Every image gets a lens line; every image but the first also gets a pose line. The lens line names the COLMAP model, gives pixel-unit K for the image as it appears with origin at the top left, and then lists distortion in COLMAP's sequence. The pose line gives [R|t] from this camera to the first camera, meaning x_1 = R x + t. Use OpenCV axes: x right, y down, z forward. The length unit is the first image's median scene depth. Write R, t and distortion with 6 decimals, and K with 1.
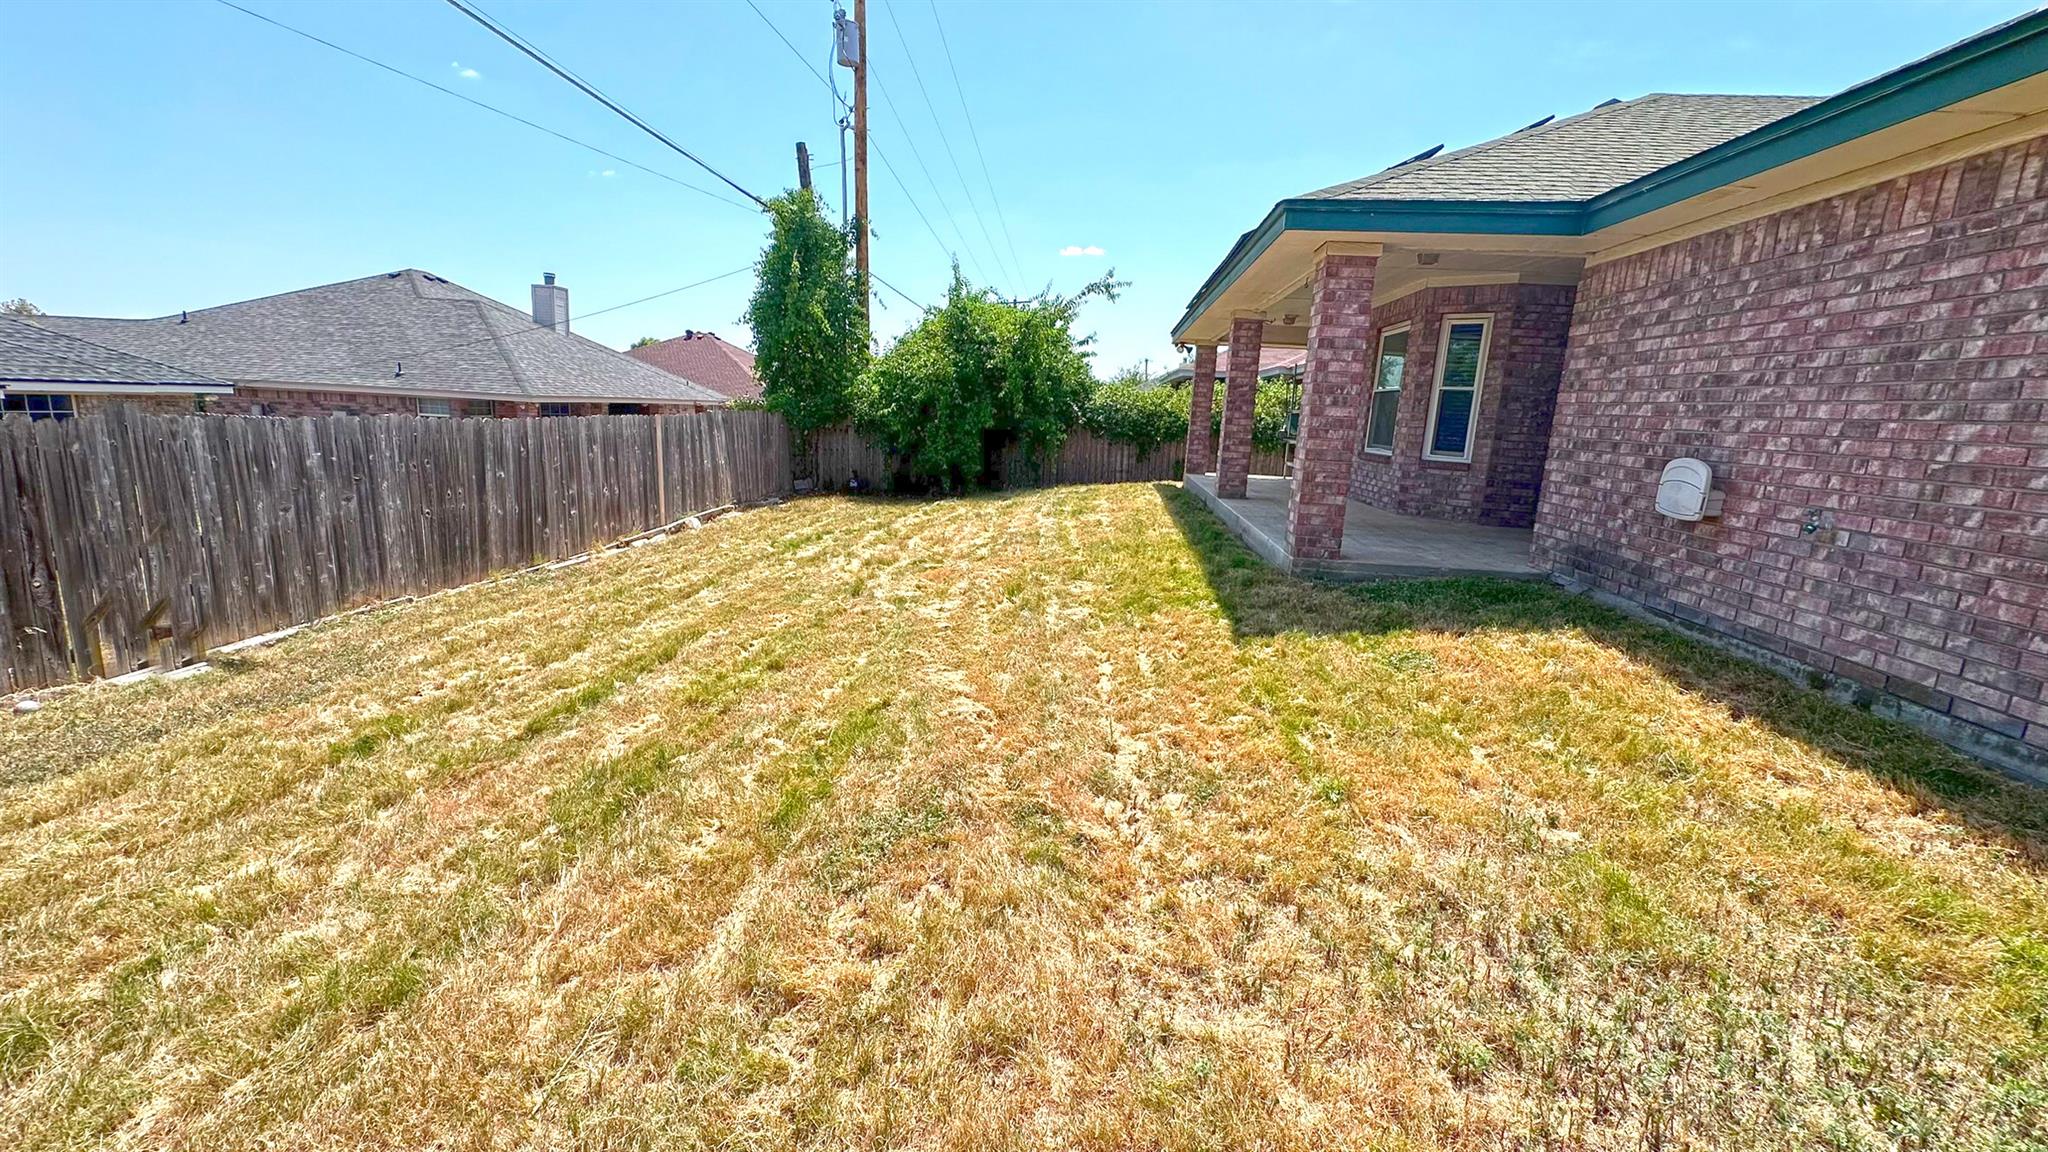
lens RADIAL K [[815.5, 0, 1027.1], [0, 815.5, 573.8], [0, 0, 1]] dist [-0.002282, 0.000271]
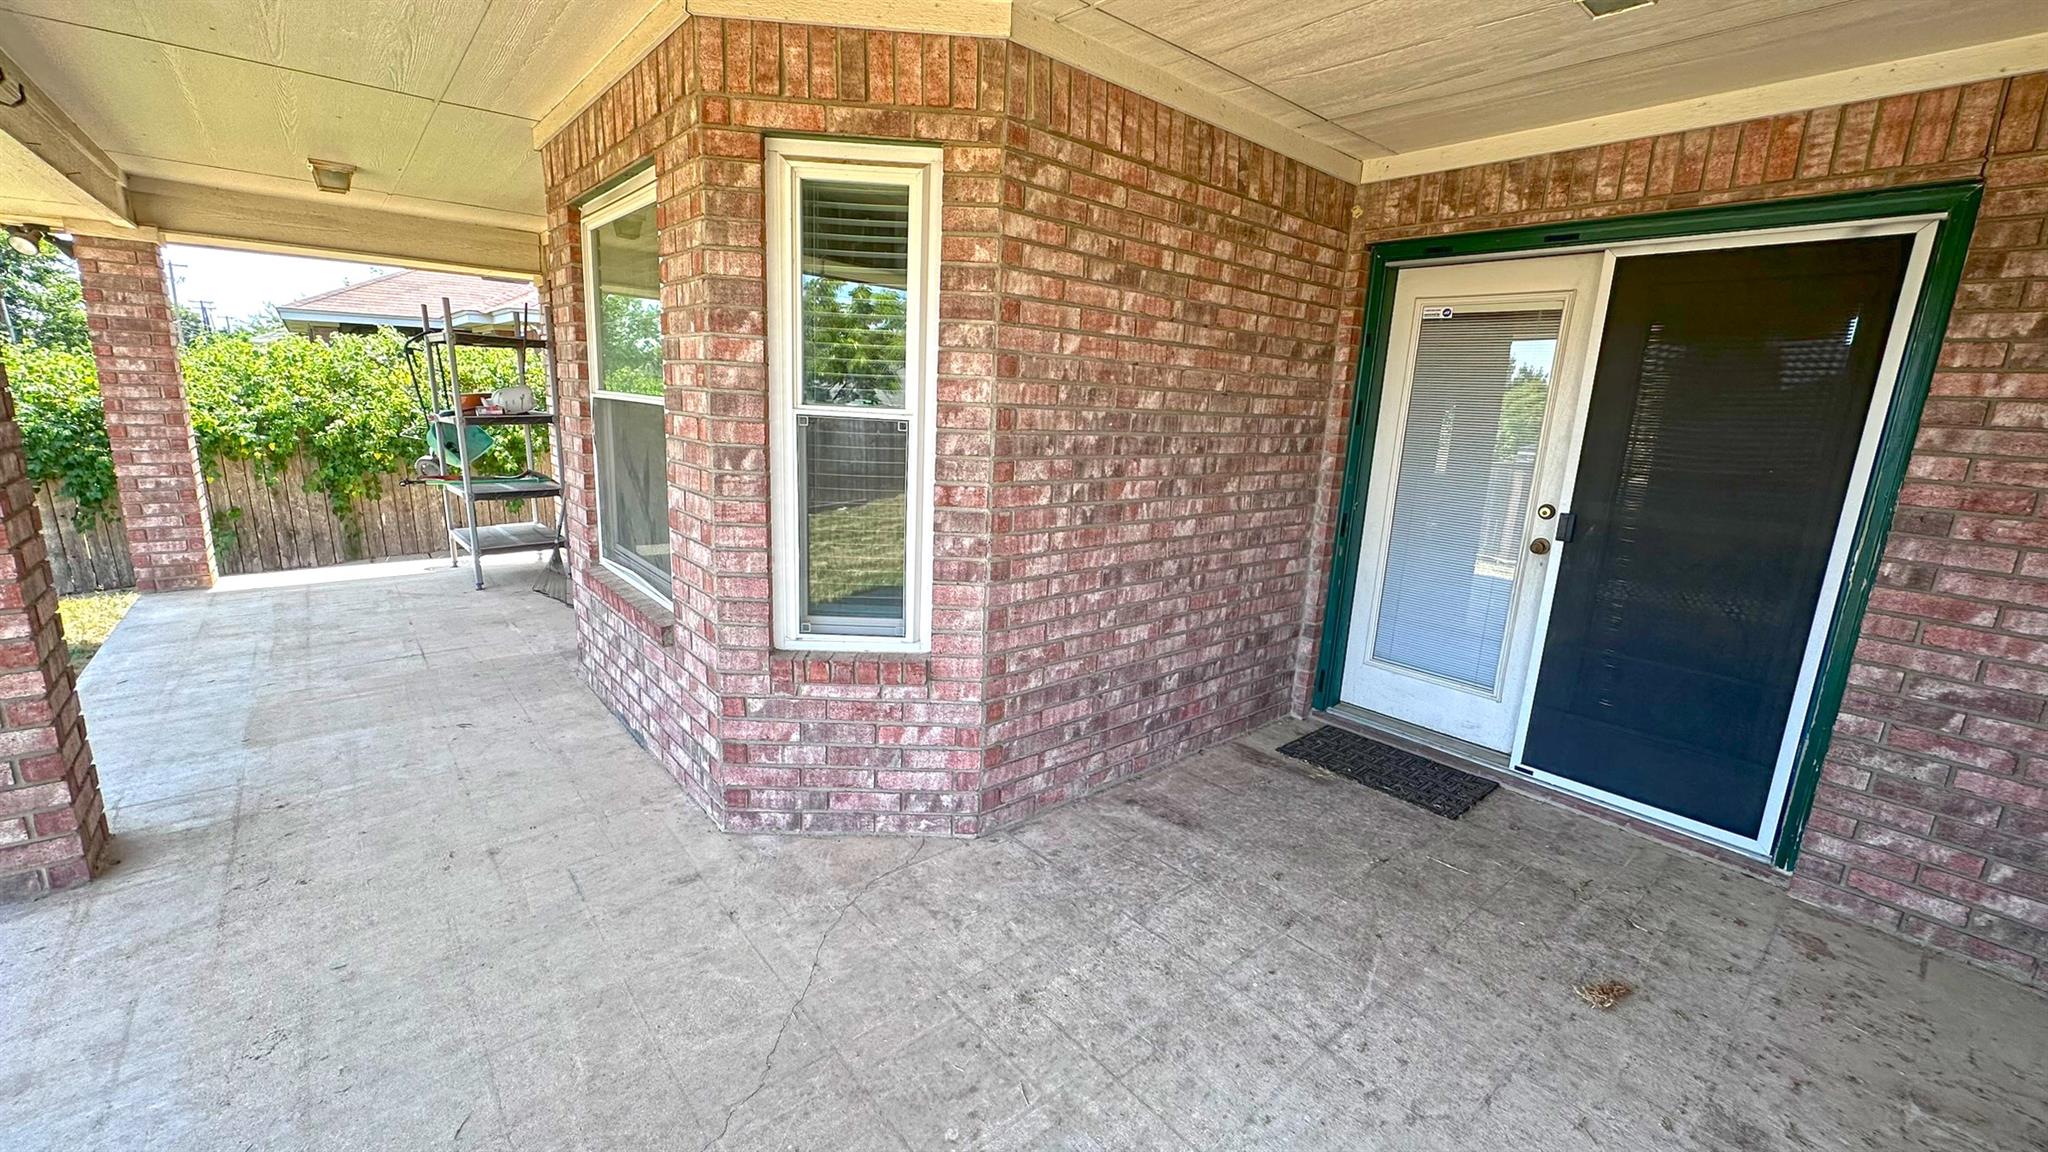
lens RADIAL K [[815.5, 0, 1024.2], [0, 815.5, 569.3], [0, 0, 1]] dist [-0.002282, 0.000271]
pose [[0.699369, -0.171894, 0.693783, 0.366249], [0.135623, 0.984931, 0.107314, -0.199234], [-0.701775, 0.019041, 0.712144, 0.765798]]
